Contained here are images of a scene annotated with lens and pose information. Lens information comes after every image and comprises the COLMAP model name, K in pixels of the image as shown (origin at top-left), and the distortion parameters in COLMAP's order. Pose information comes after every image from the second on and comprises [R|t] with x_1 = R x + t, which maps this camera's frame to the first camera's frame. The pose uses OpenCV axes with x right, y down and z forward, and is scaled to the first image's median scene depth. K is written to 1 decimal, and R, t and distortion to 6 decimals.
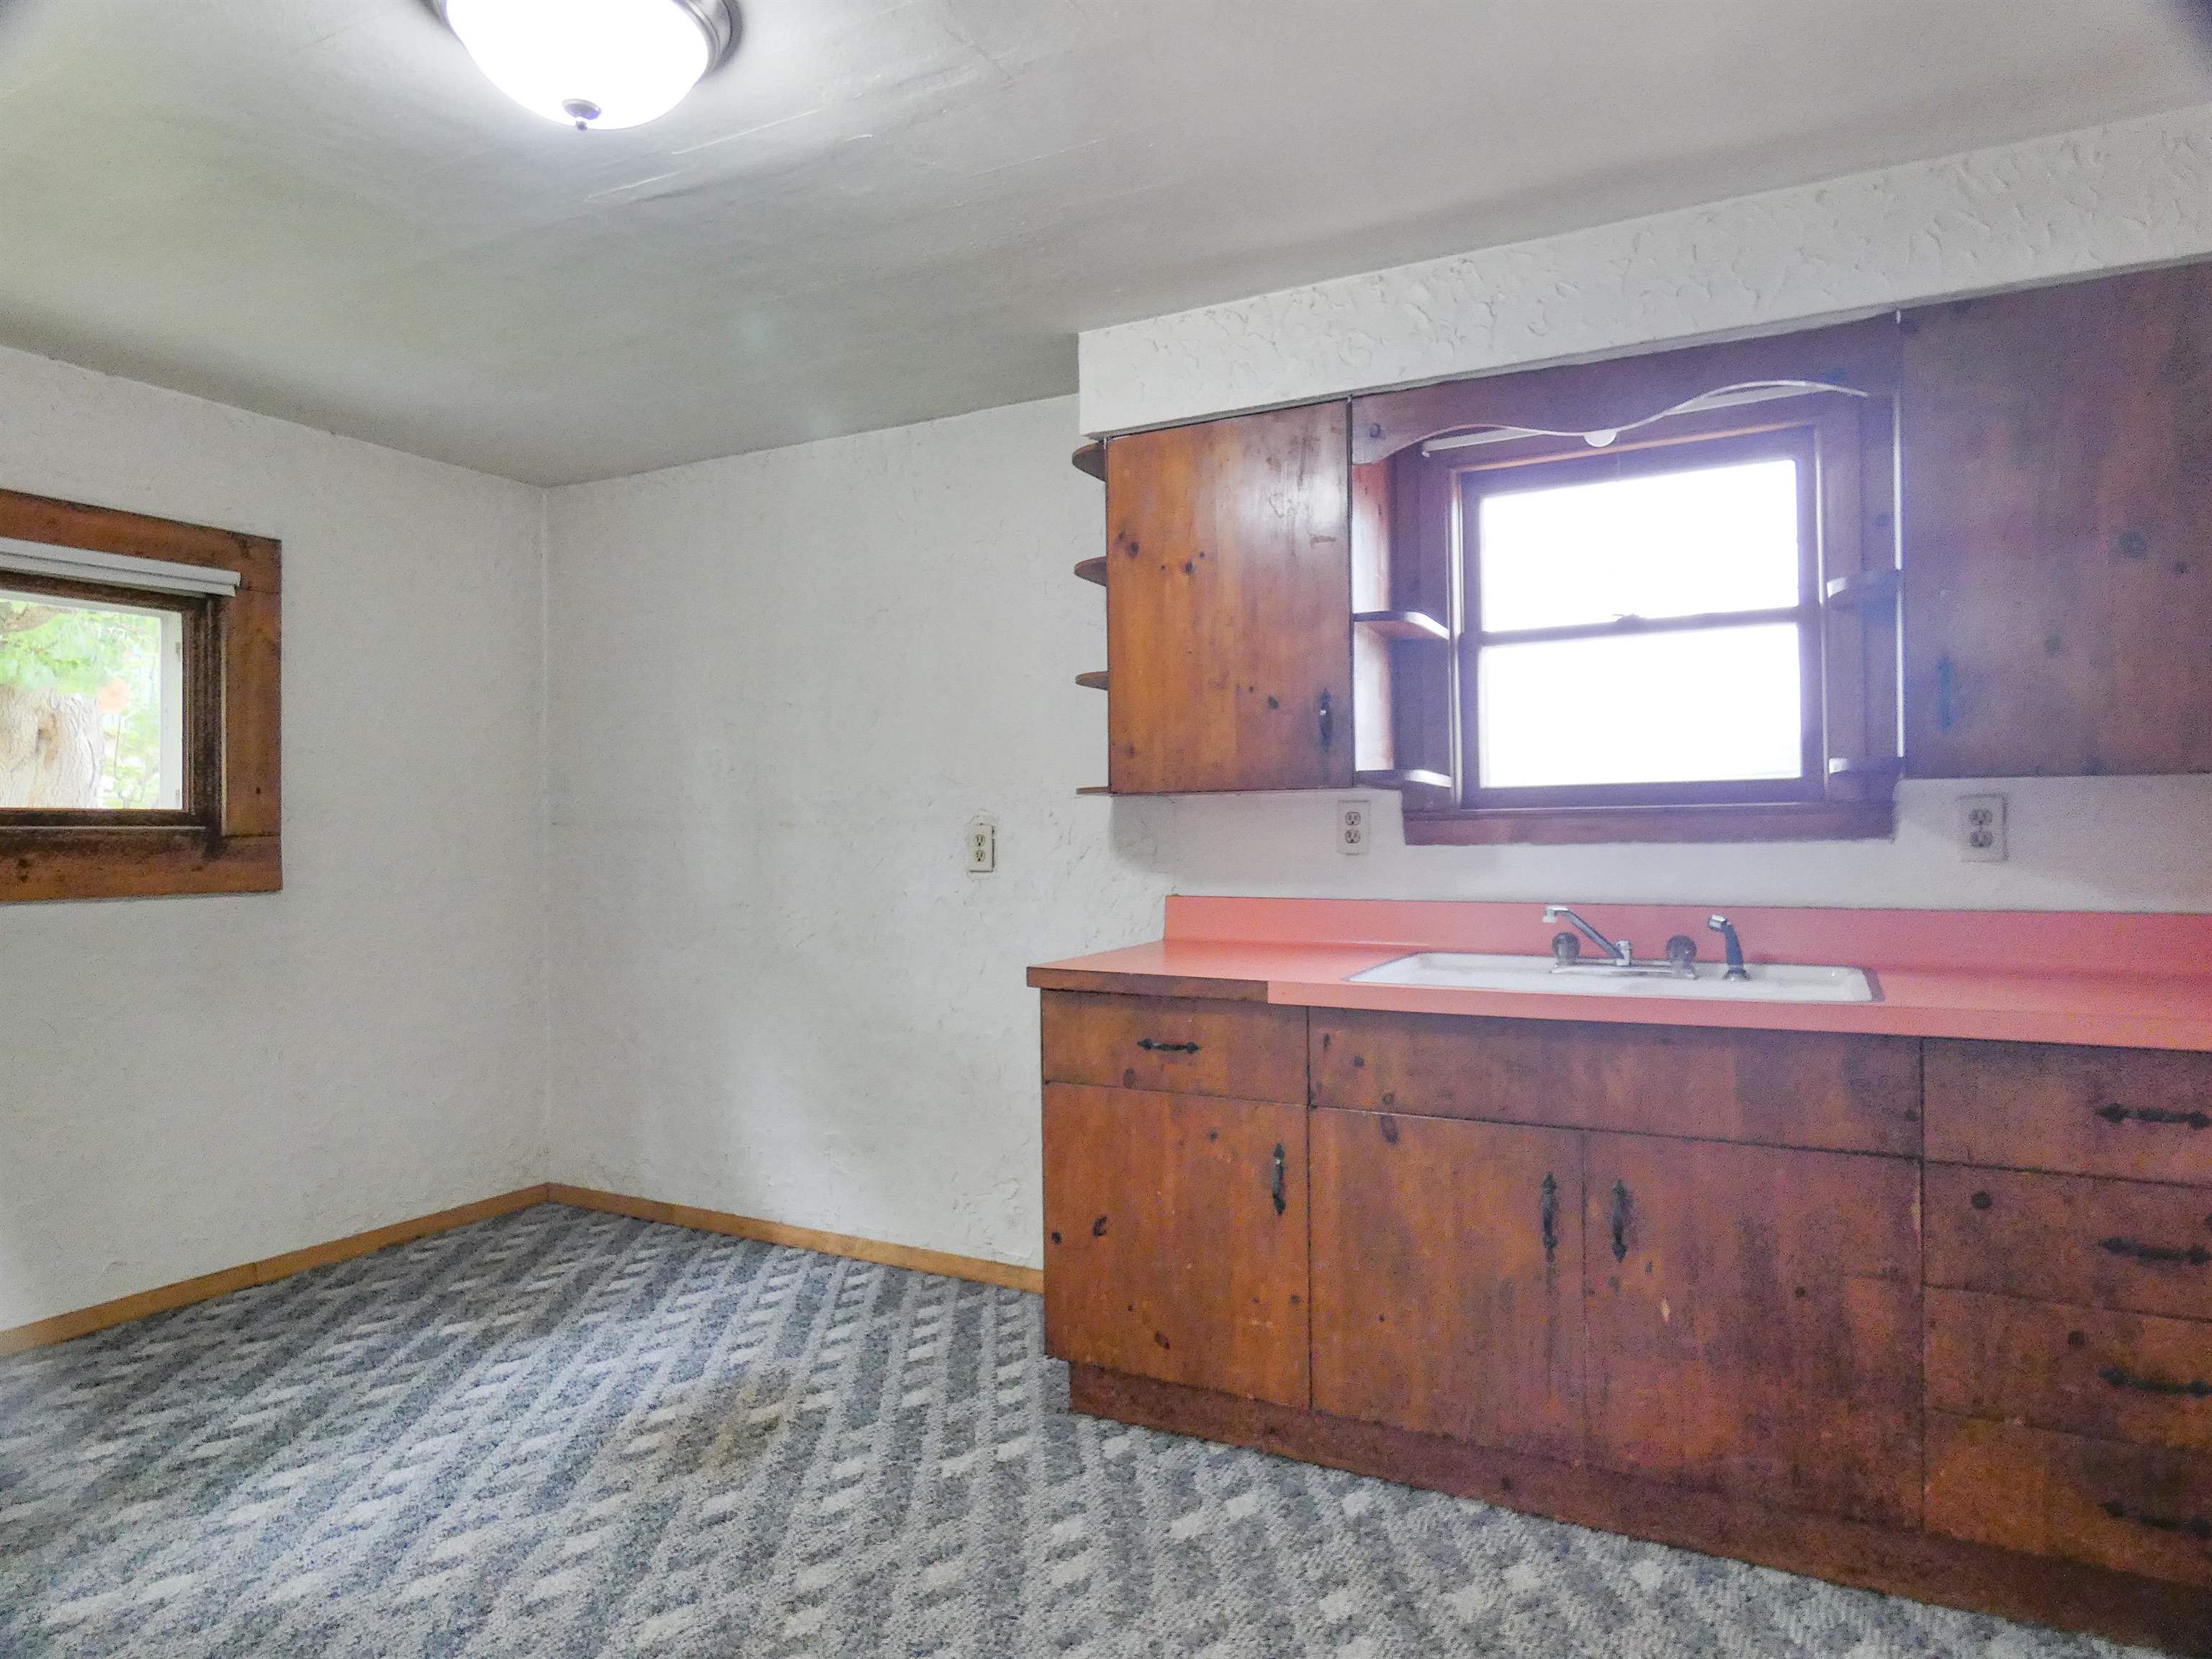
lens RADIAL K [[1354.6, 0, 1110.6], [0, 1354.6, 829.6], [0, 0, 1]] dist [-0.006252, -0.000308]
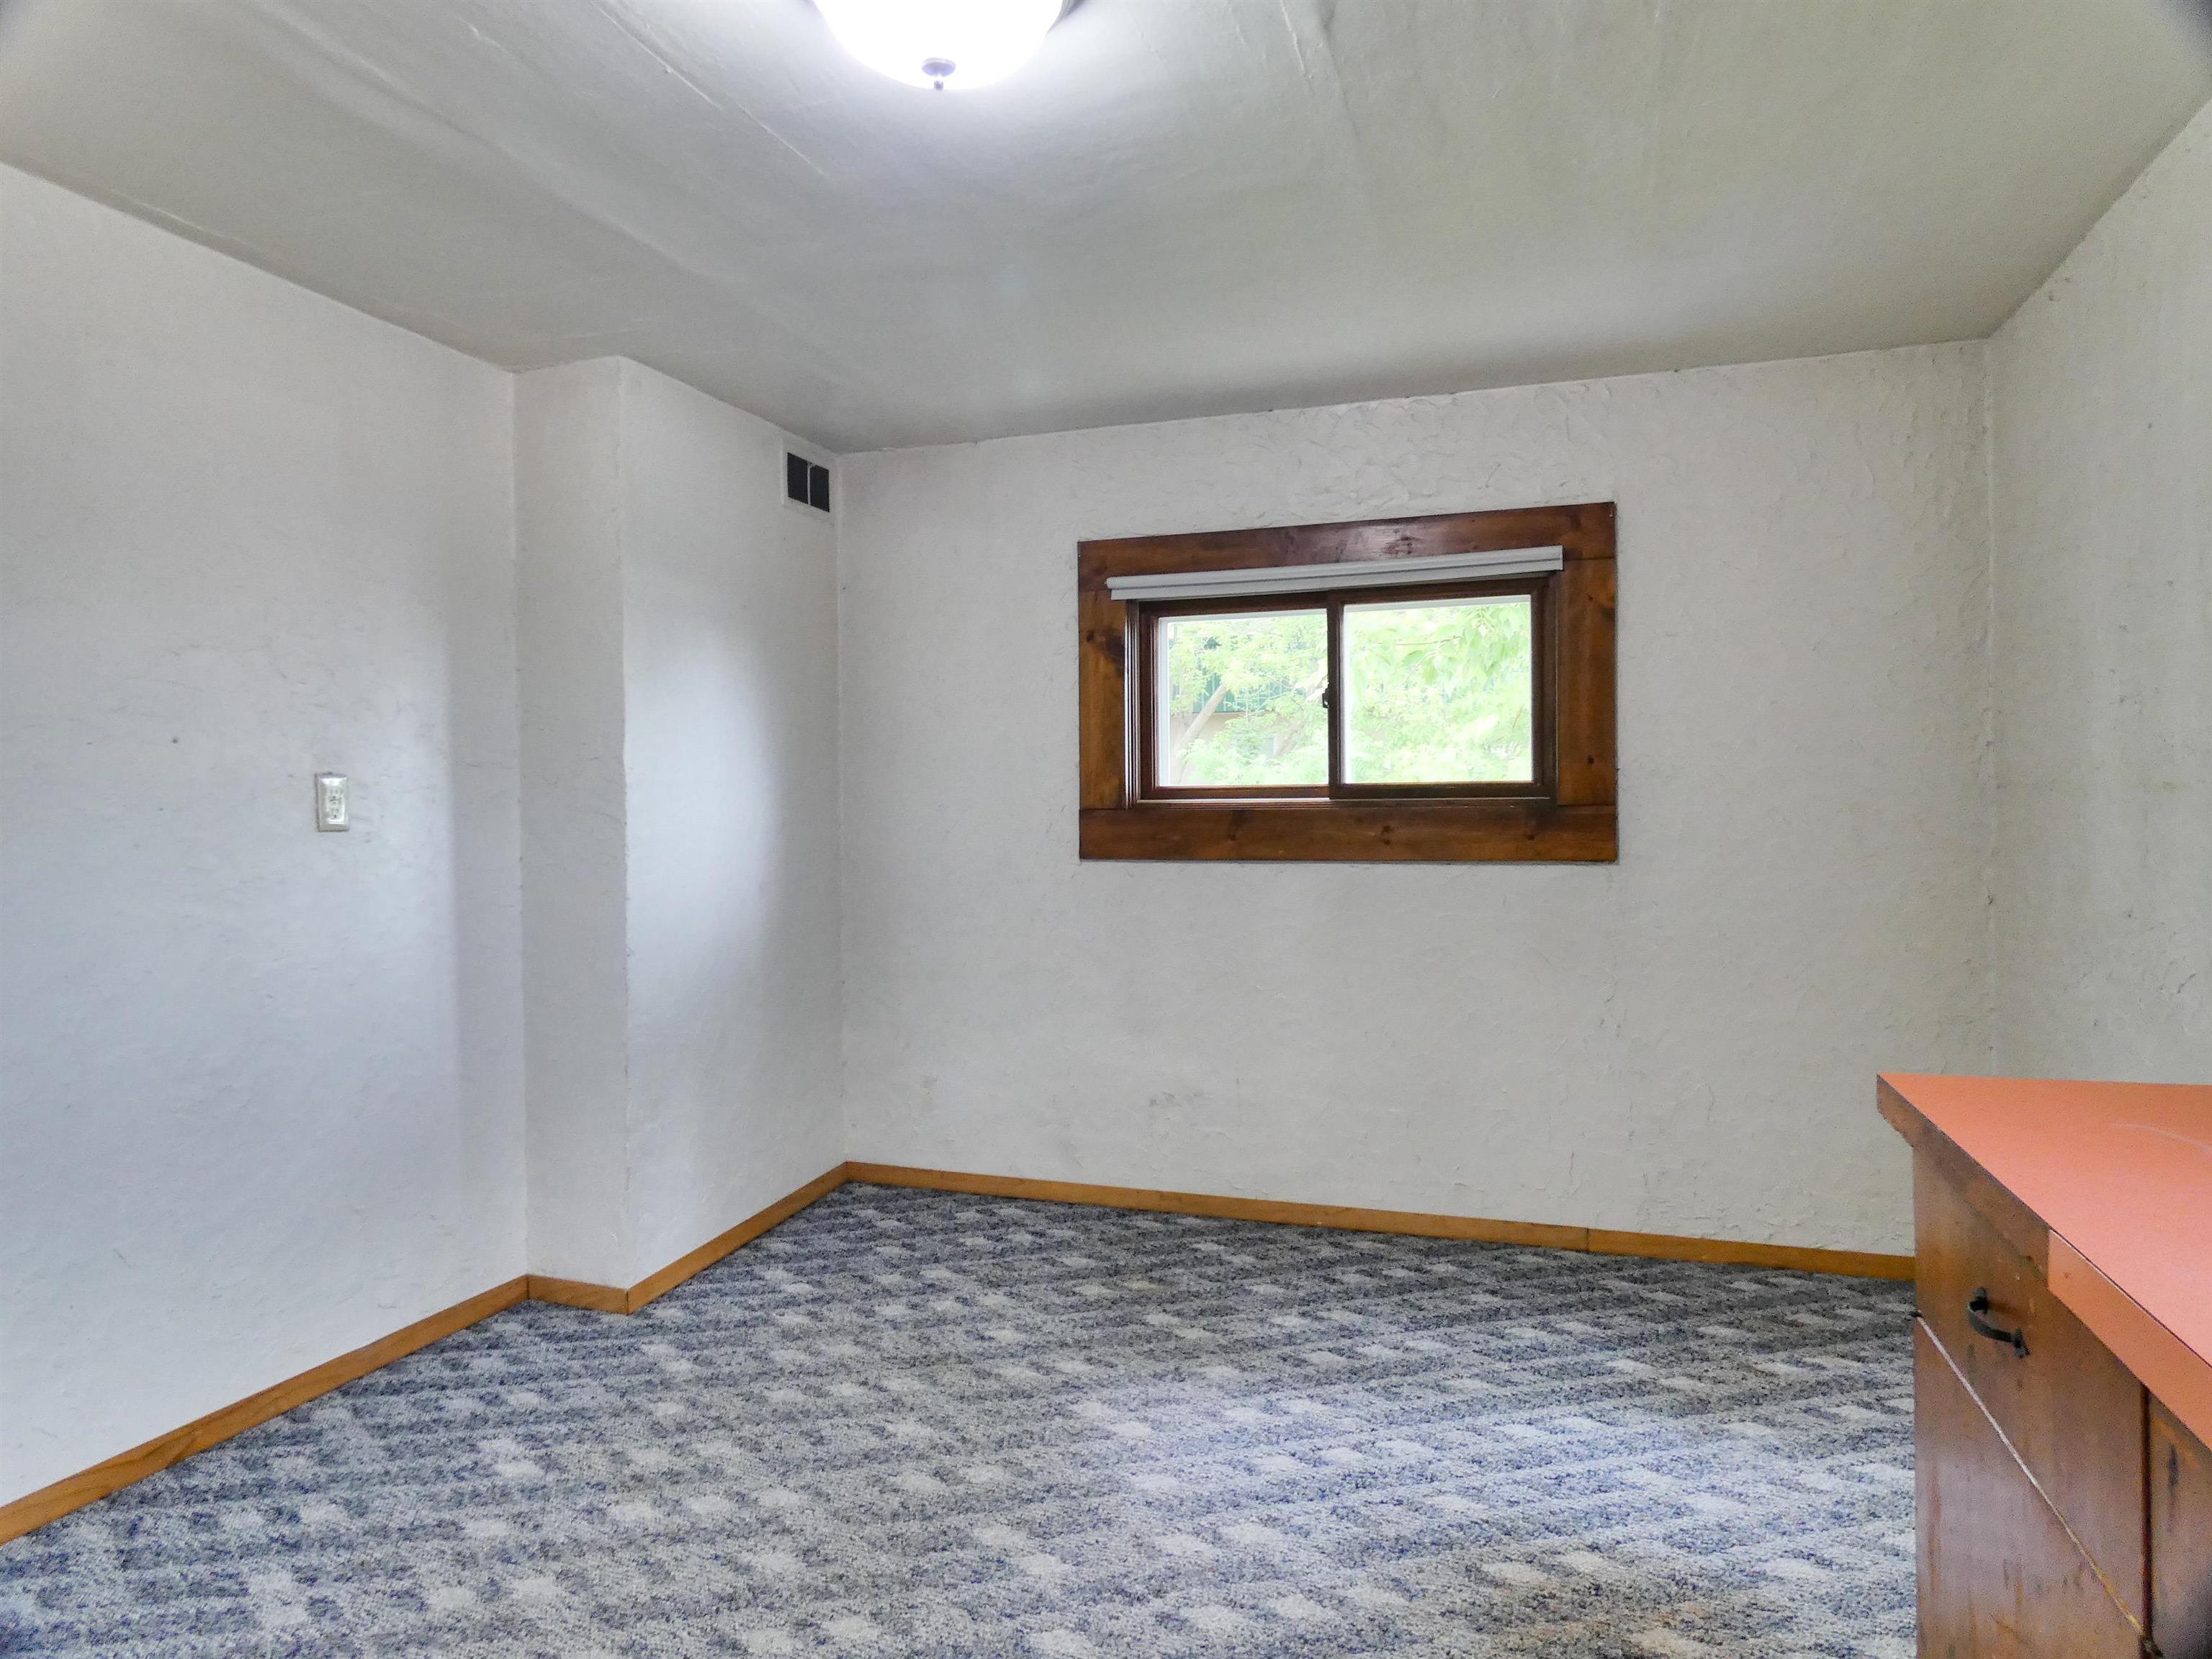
lens RADIAL K [[1354.6, 0, 1107.3], [0, 1354.6, 825.3], [0, 0, 1]] dist [-0.006252, -0.000308]
pose [[0.154705, 0.017201, -0.987811, 0.335850], [0.009035, 0.999782, 0.018825, -0.002998], [0.987919, -0.011837, 0.154516, 0.545755]]
